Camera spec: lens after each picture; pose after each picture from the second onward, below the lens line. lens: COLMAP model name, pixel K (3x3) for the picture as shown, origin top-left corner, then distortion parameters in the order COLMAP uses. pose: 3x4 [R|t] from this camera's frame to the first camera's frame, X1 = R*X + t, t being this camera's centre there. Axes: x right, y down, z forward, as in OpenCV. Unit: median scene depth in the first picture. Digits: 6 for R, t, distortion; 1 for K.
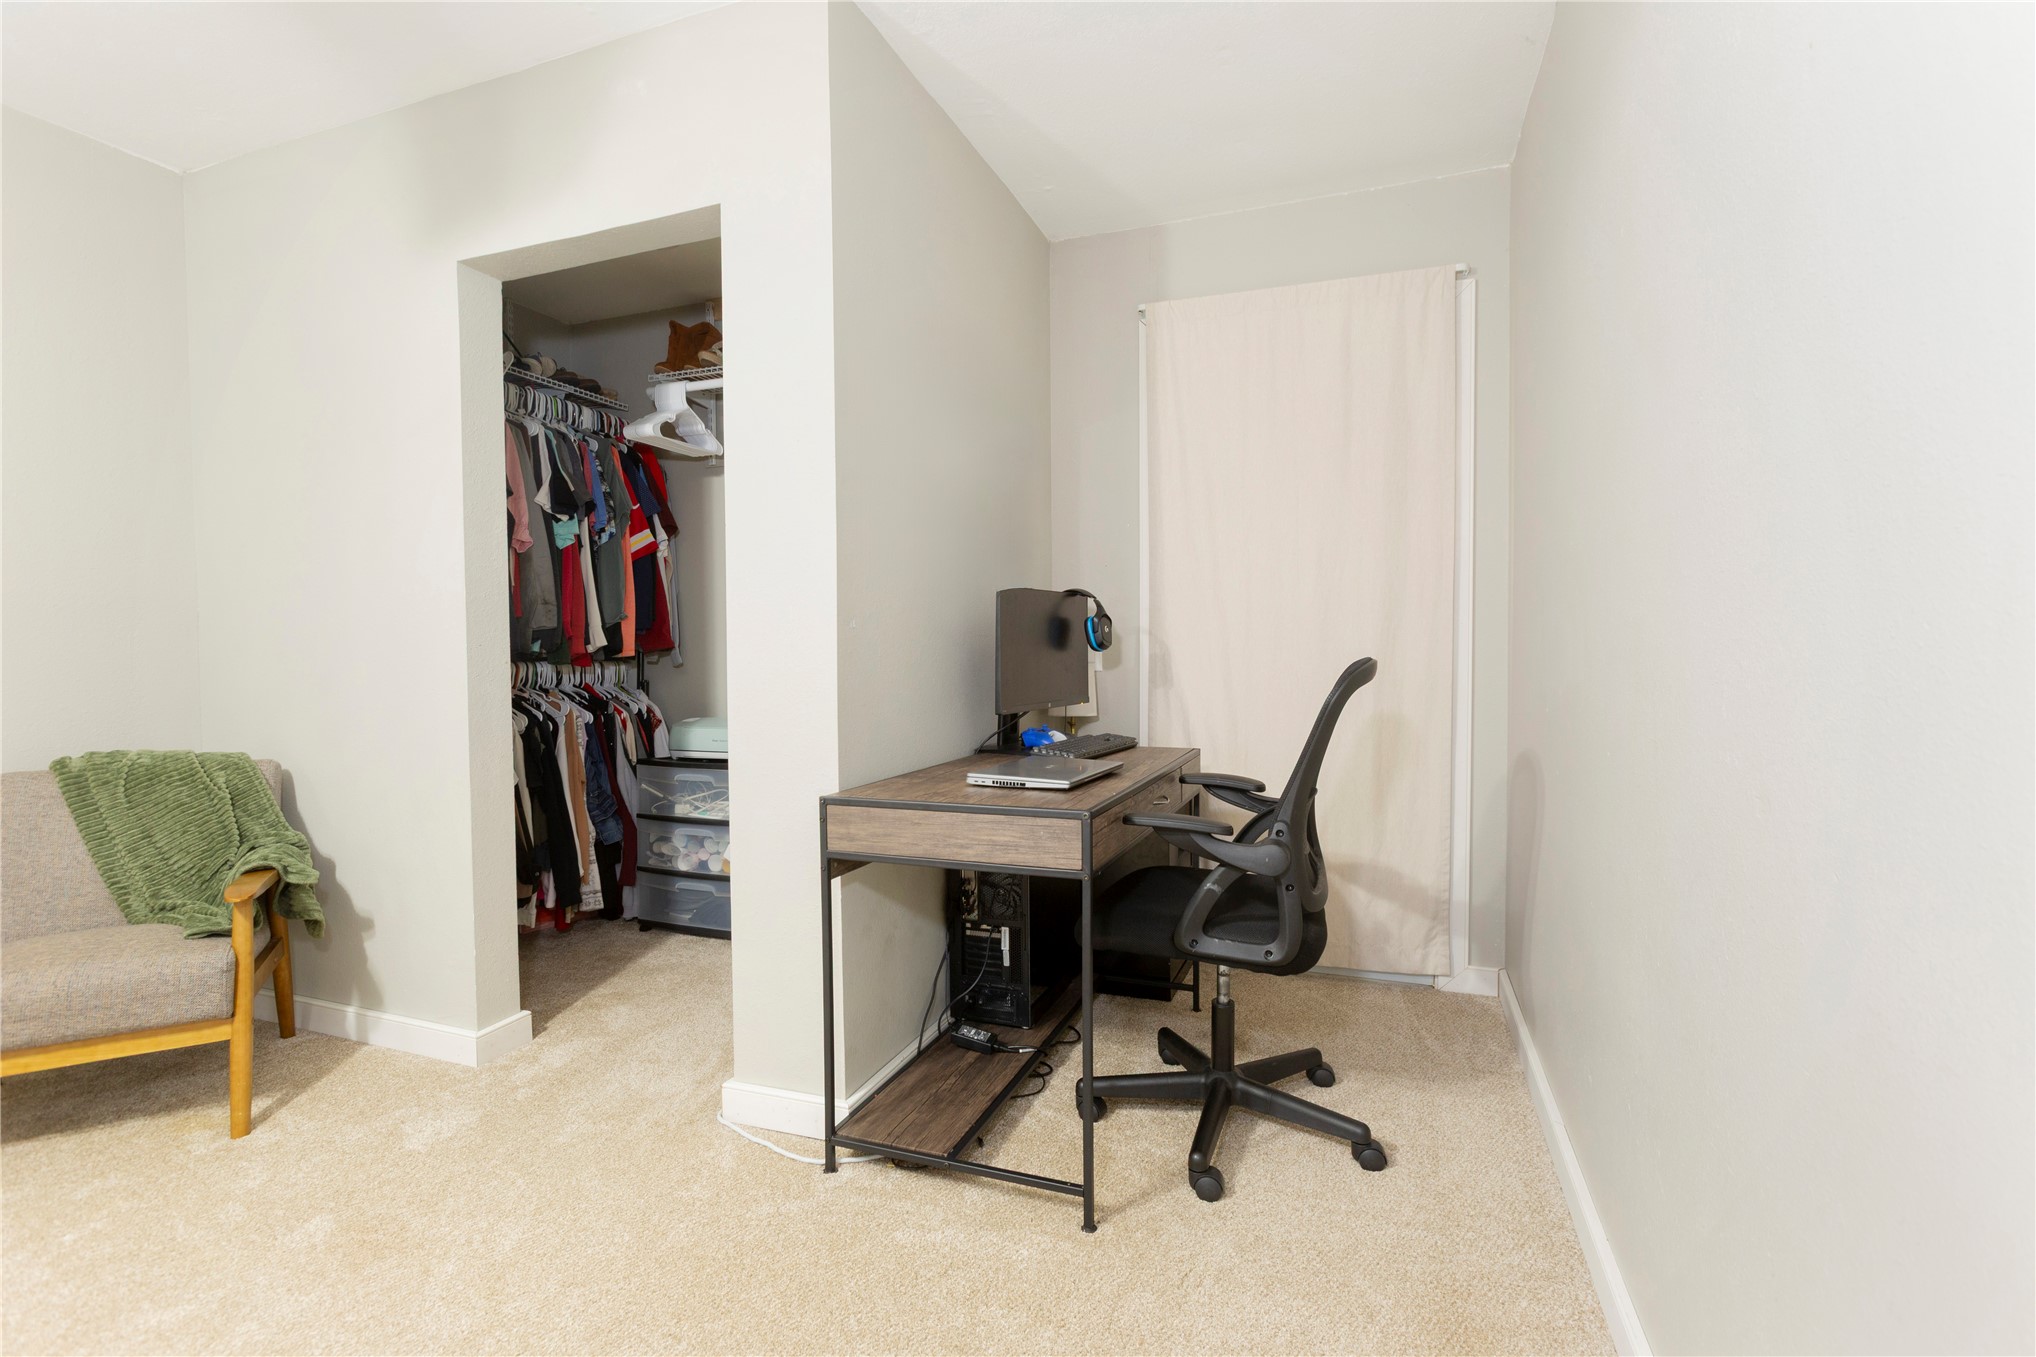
lens RADIAL K [[942.5, 0, 1017.6], [0, 942.5, 673.8], [0, 0, 1]] dist [-0.015572, 0.015483]
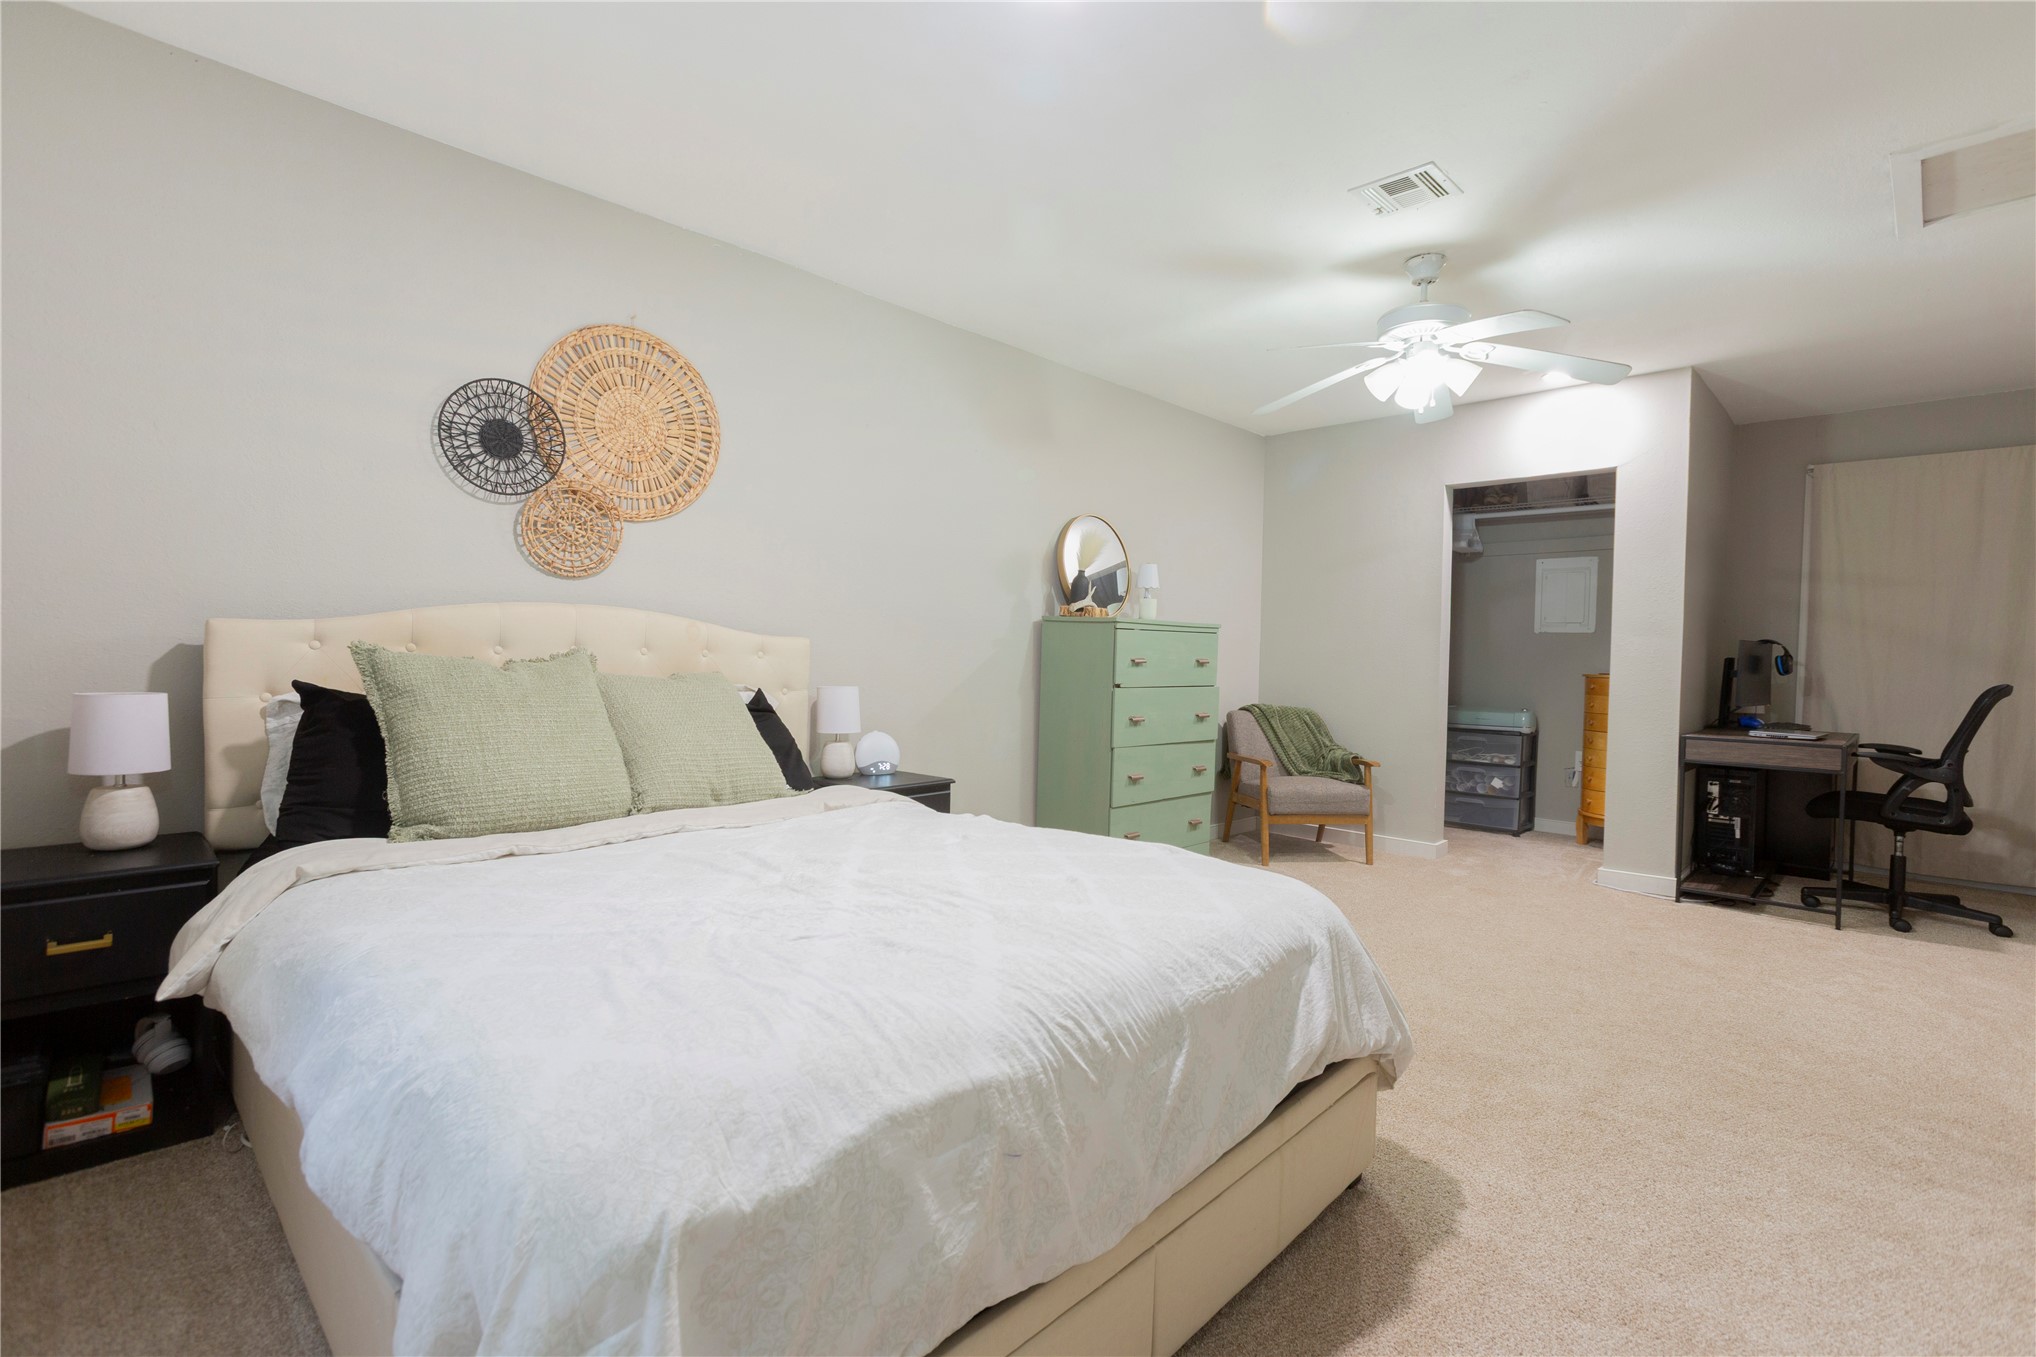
lens RADIAL K [[942.5, 0, 1017.6], [0, 942.5, 673.8], [0, 0, 1]] dist [-0.015572, 0.015483]
pose [[0.922901, 0.035189, -0.383425, -0.628823], [-0.039500, 0.999214, -0.003373, 0.039528], [0.383005, 0.018258, 0.923566, -1.301899]]
